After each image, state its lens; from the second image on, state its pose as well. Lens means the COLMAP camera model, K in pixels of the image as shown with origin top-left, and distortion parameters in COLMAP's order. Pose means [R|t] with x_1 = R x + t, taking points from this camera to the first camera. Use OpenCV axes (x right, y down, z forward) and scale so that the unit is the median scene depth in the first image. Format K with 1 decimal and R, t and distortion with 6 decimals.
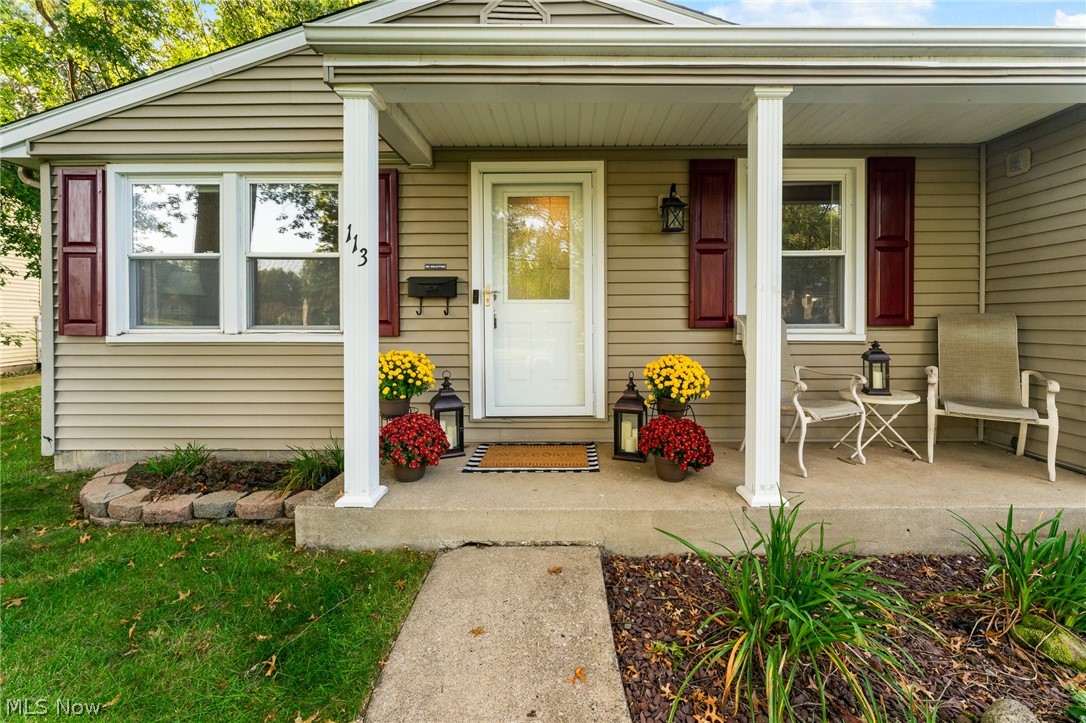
lens RADIAL K [[432.6, 0, 571.0], [0, 432.6, 322.0], [0, 0, 1]] dist [-0.000330, -0.000436]
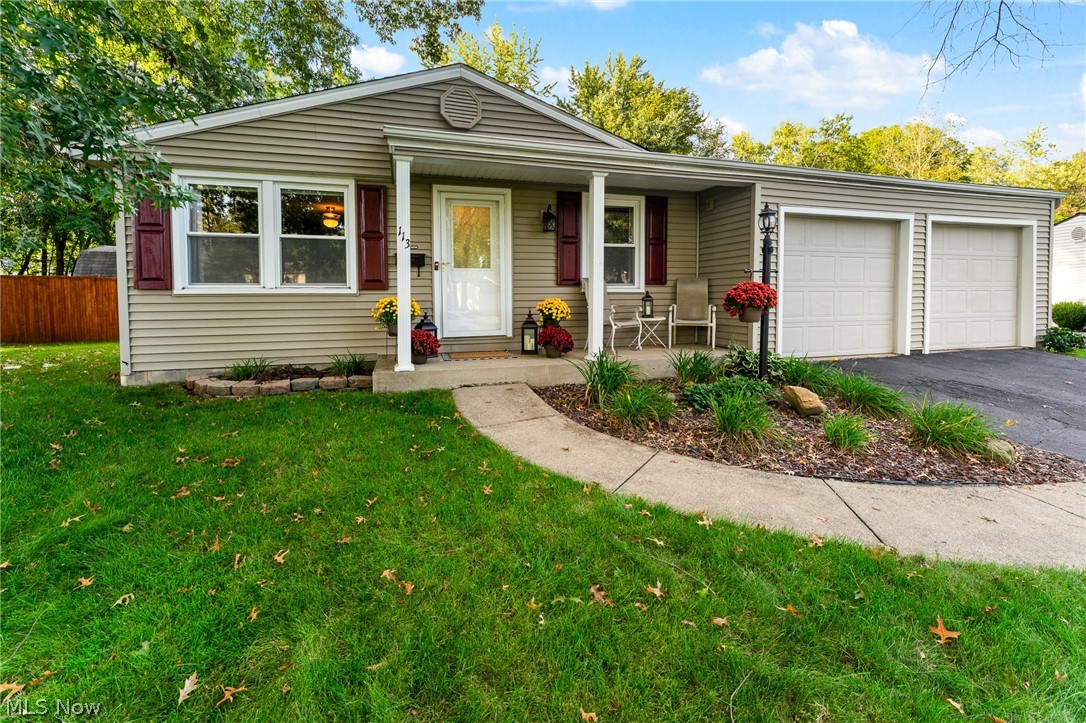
lens RADIAL K [[432.6, 0, 525.3], [0, 432.6, 313.5], [0, 0, 1]] dist [-0.000330, -0.000436]
pose [[0.964577, -0.013670, 0.263448, -0.335244], [0.005167, 0.999444, 0.032941, 0.072299], [-0.263752, -0.030413, 0.964111, -0.713047]]
